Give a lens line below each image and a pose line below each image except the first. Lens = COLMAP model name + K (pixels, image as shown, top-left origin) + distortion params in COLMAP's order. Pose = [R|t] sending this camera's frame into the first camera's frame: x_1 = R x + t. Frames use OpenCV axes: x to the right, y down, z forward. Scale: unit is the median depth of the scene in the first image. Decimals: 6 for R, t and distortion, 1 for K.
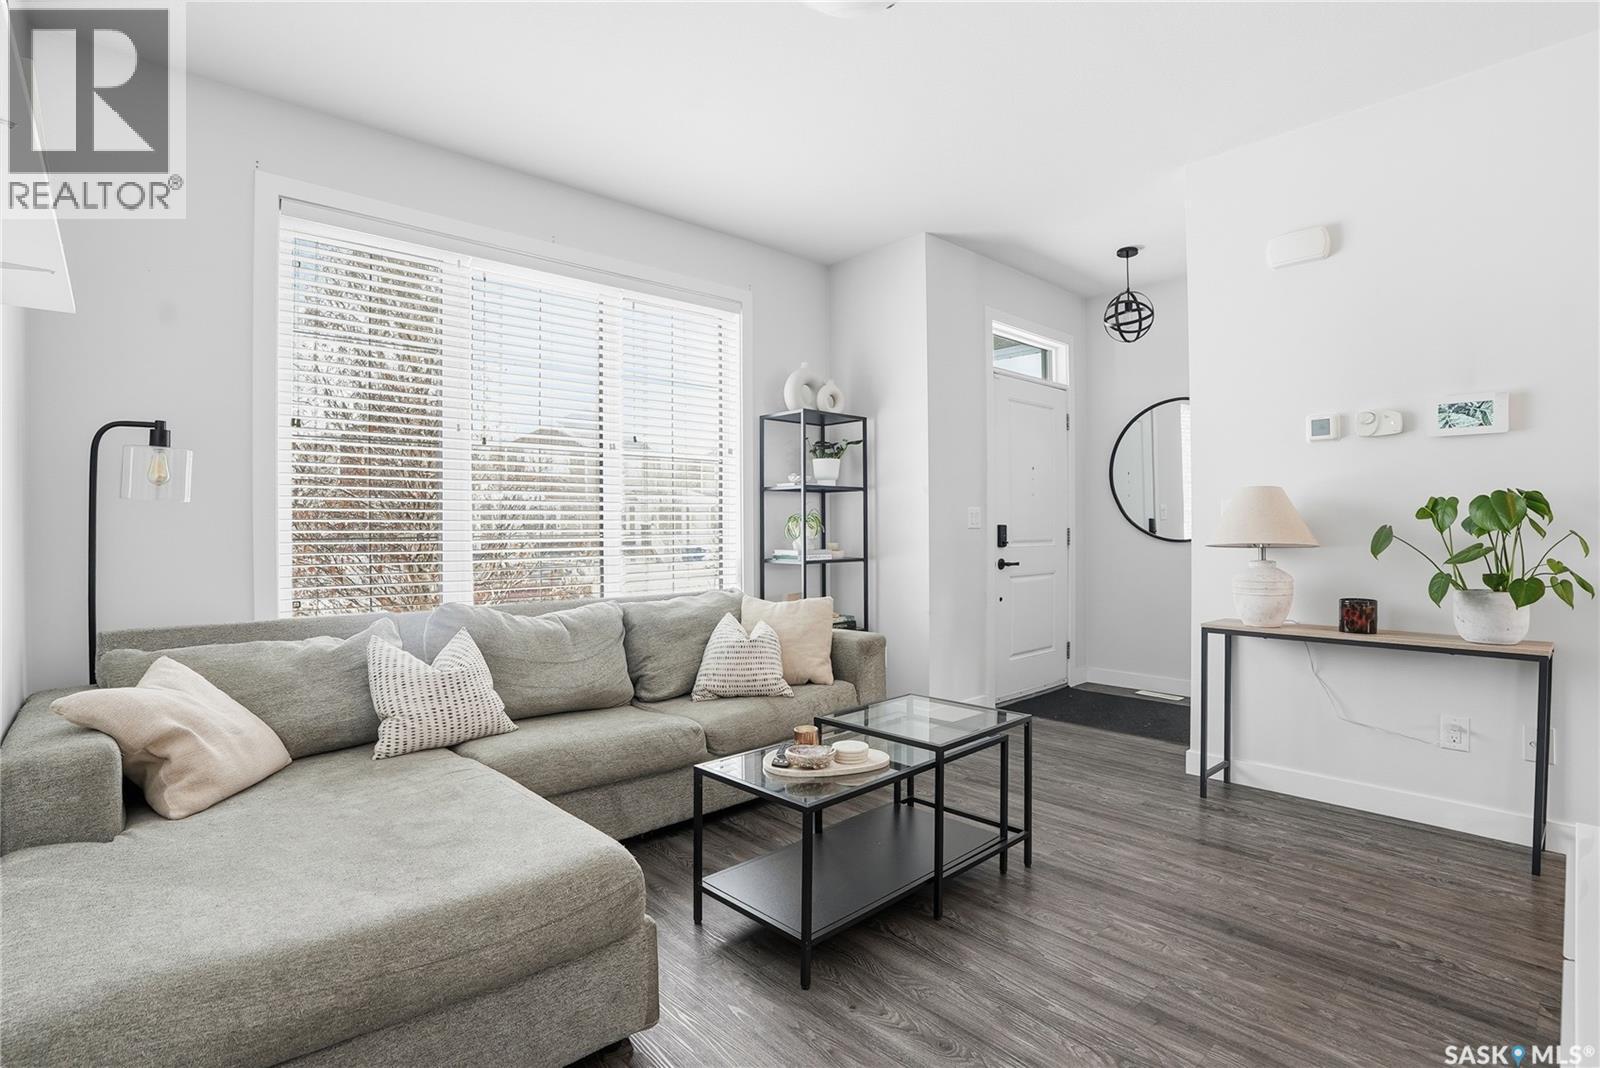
lens RADIAL K [[767.2, 0, 801.7], [0, 767.2, 542.0], [0, 0, 1]] dist [-0.063526, 0.024187]
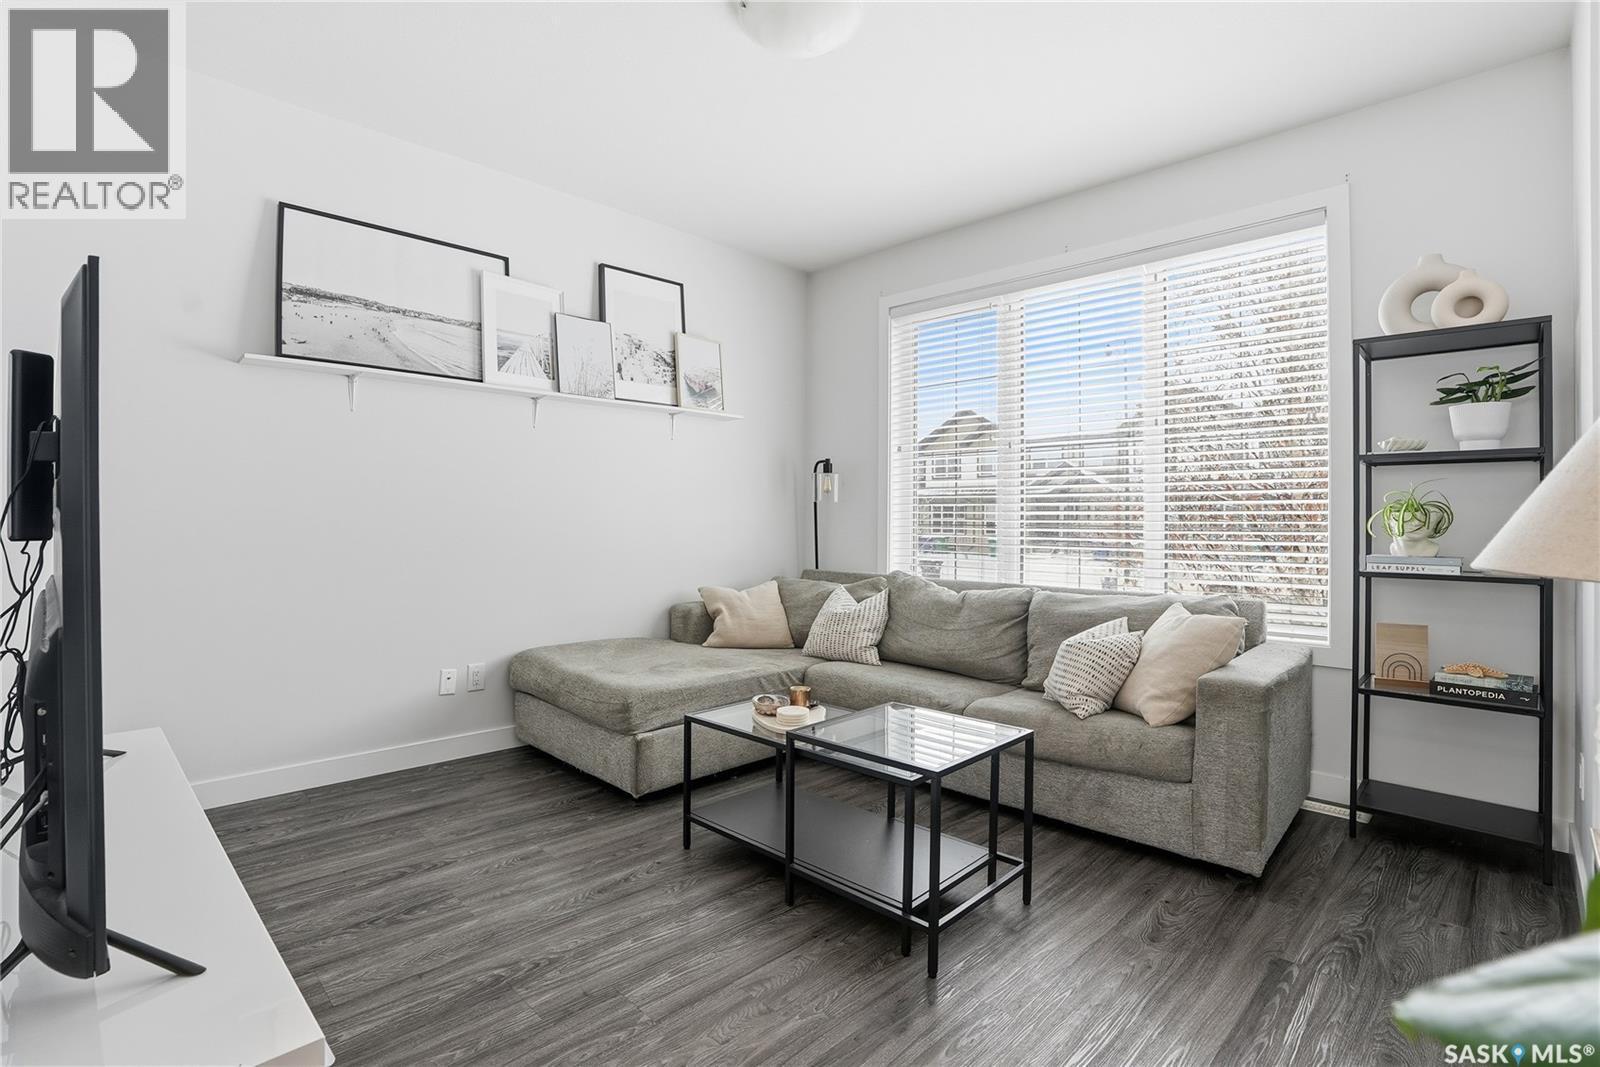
lens RADIAL K [[746.7, 0, 773.3], [0, 746.7, 519.0], [0, 0, 1]] dist [-0.041344, 0.000092]
pose [[0.035502, 0.006899, -0.999346, 1.104241], [-0.025418, 0.999659, 0.005998, -0.022312], [0.999046, 0.025189, 0.035666, 0.882628]]
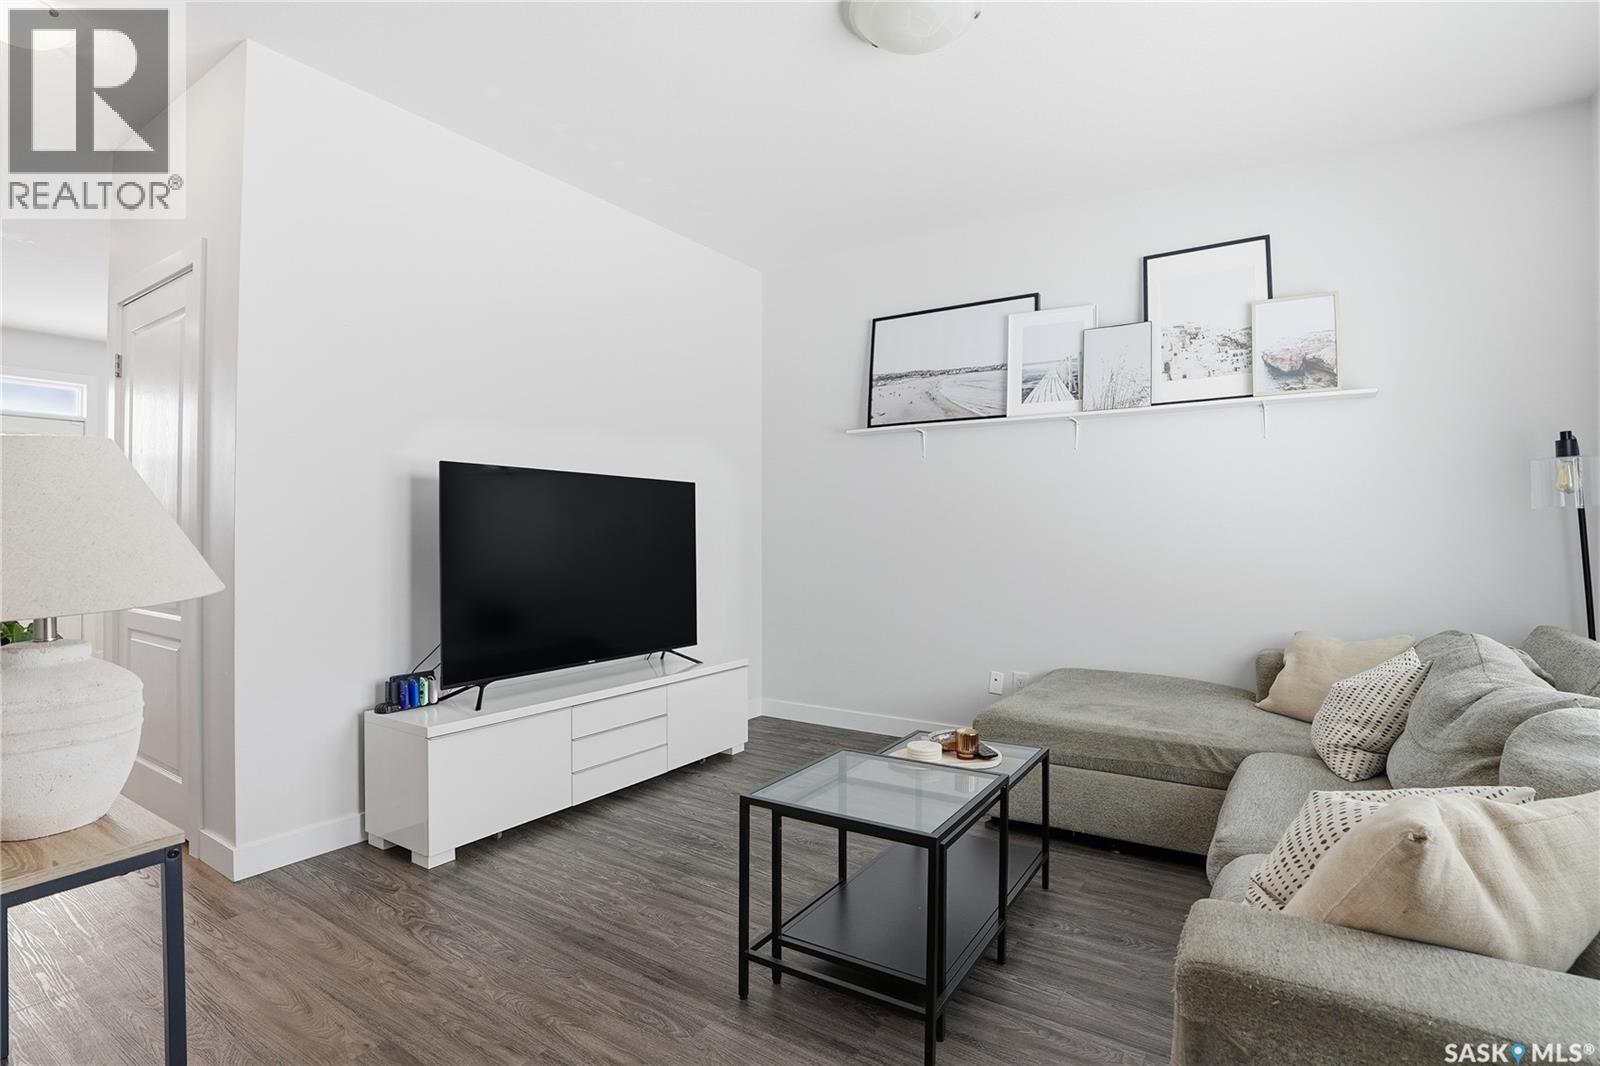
lens RADIAL K [[767.2, 0, 801.7], [0, 767.2, 541.0], [0, 0, 1]] dist [-0.063526, 0.024187]
pose [[-0.961088, 0.006729, -0.276160, 0.487195], [-0.000492, 0.999660, 0.026070, -0.041725], [0.276242, 0.025192, -0.960758, 1.875101]]
